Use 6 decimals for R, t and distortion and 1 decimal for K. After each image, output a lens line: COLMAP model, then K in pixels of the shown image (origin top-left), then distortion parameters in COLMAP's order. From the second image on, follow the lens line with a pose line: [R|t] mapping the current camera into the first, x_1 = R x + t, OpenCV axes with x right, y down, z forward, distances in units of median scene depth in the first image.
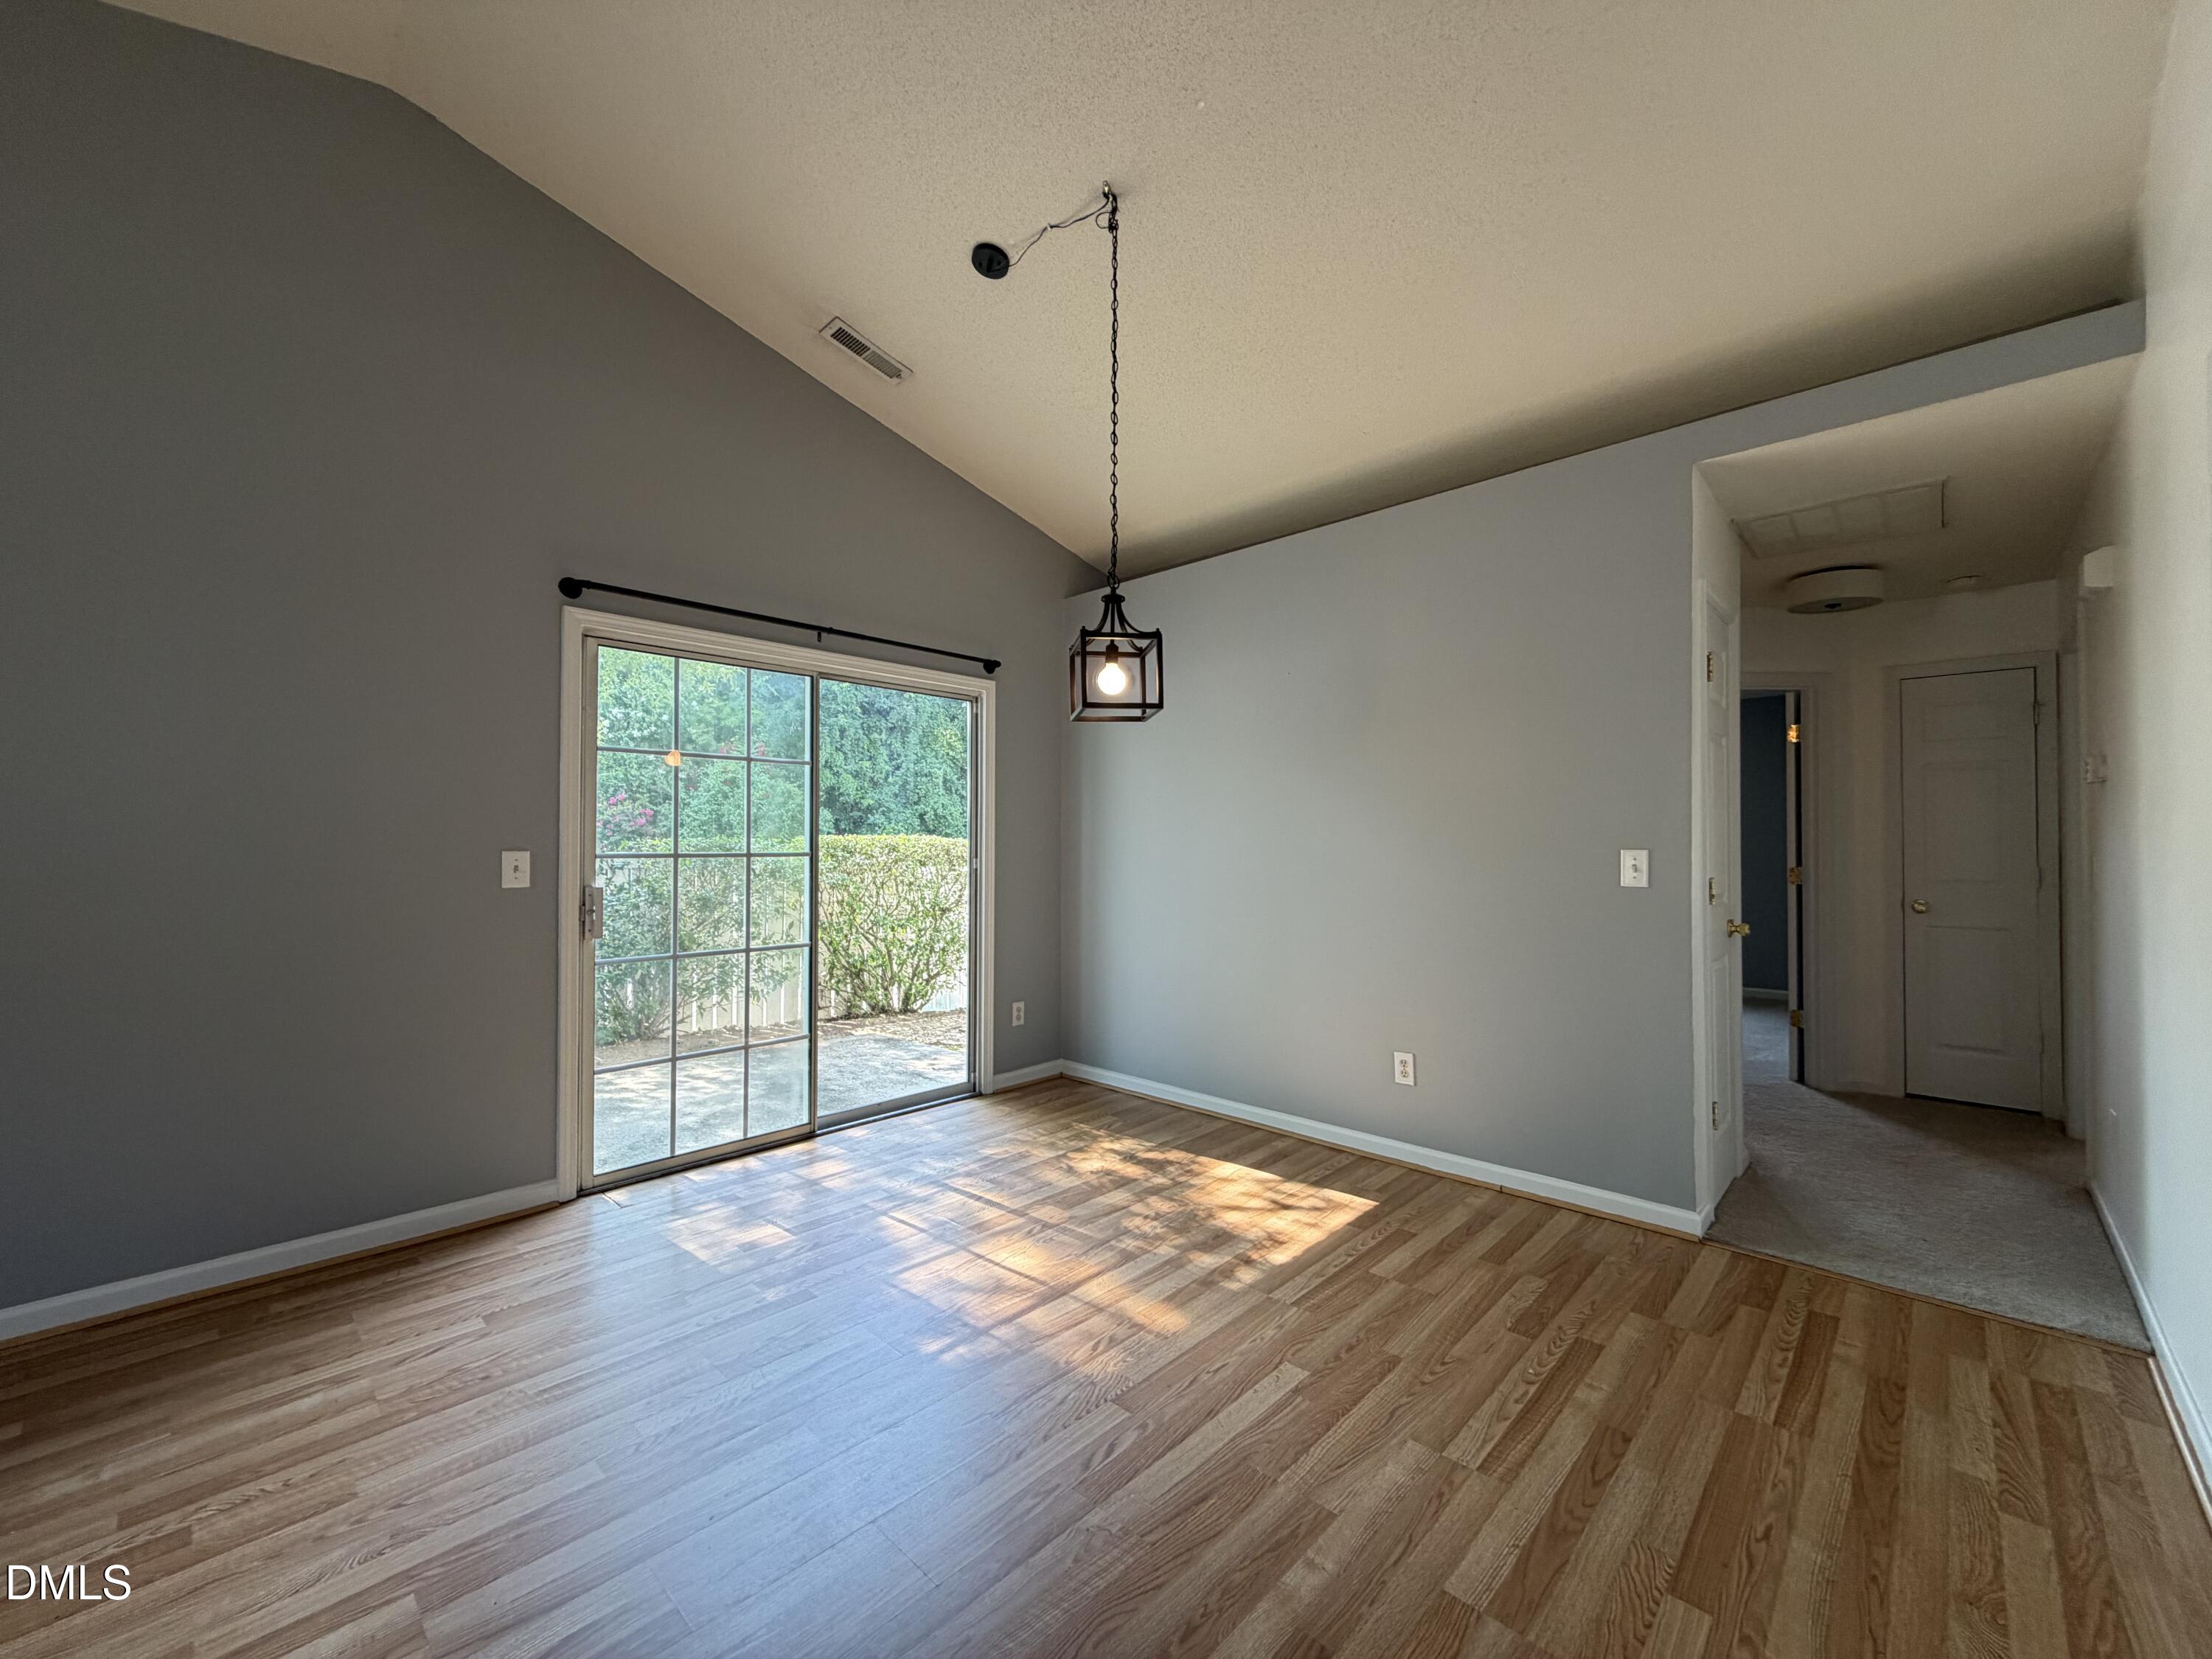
lens RADIAL K [[880.2, 0, 1104.5], [0, 880.2, 833.4], [0, 0, 1]] dist [-0.002265, -0.002343]
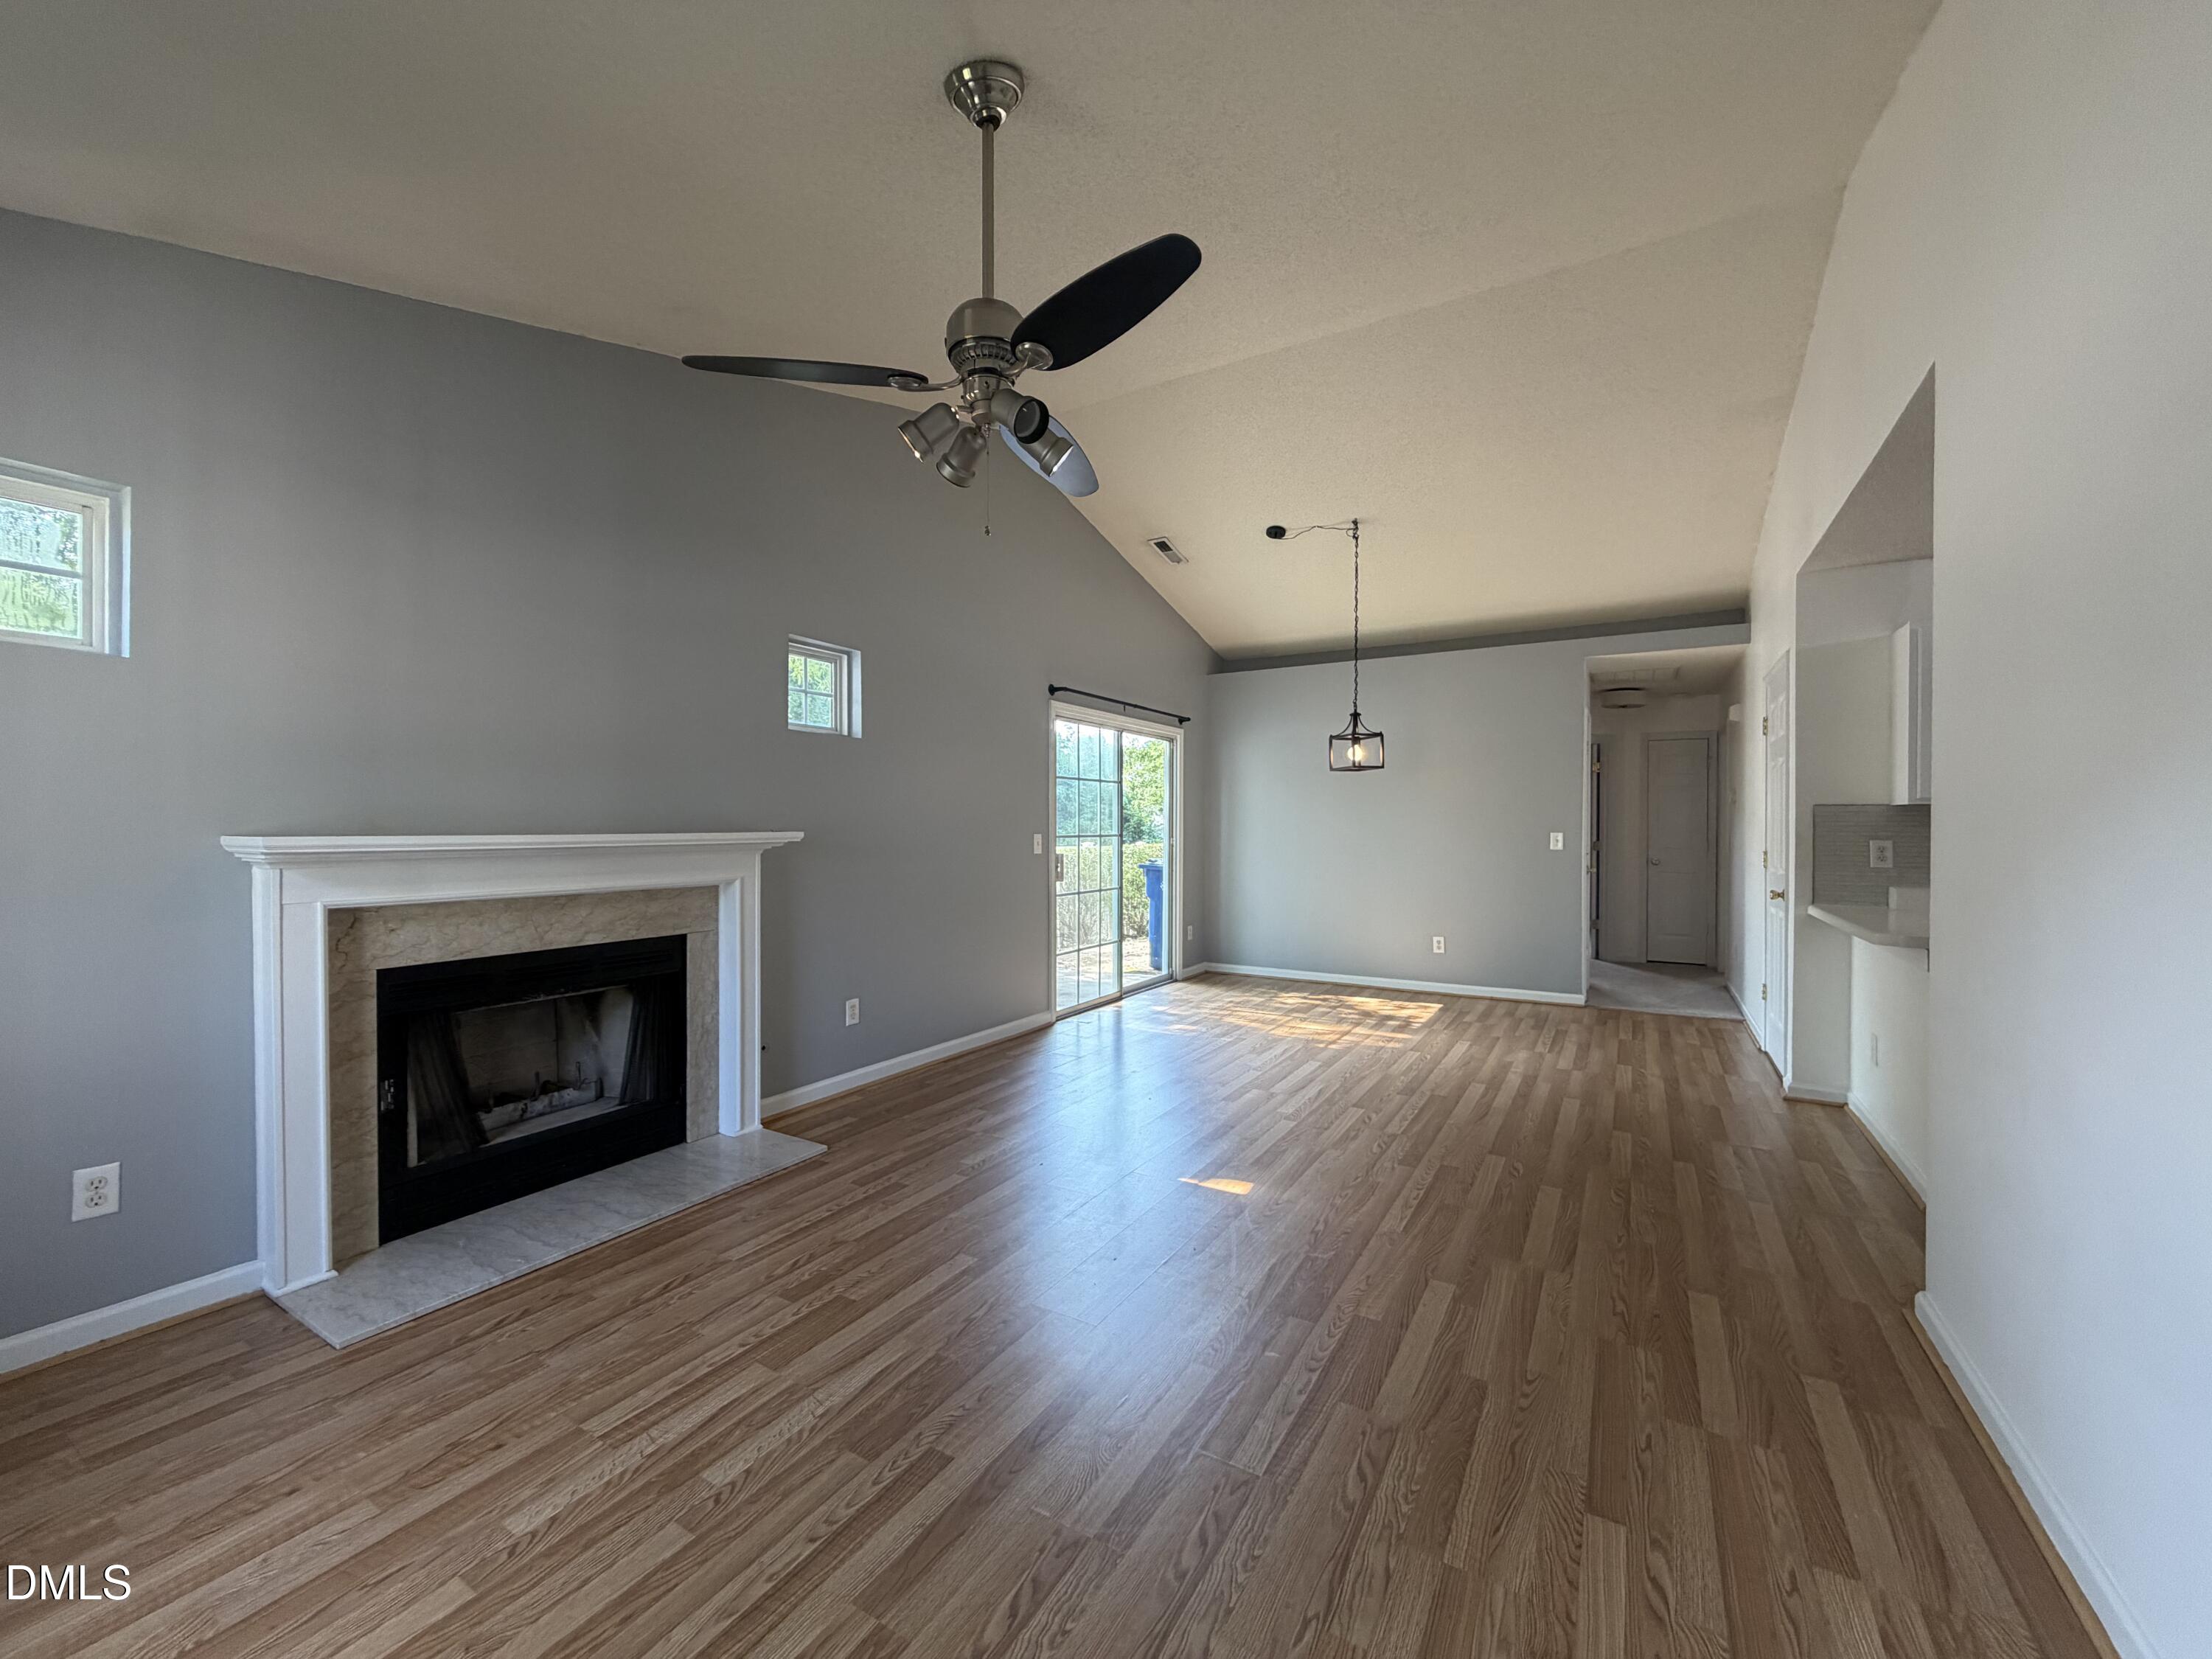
lens RADIAL K [[892.3, 0, 1106.0], [0, 892.3, 829.5], [0, 0, 1]] dist [-0.000041, -0.000248]
pose [[0.973561, -0.000372, 0.228426, -0.824009], [-0.003527, 0.999855, 0.016662, -0.017902], [-0.228399, -0.017027, 0.973419, -0.745005]]
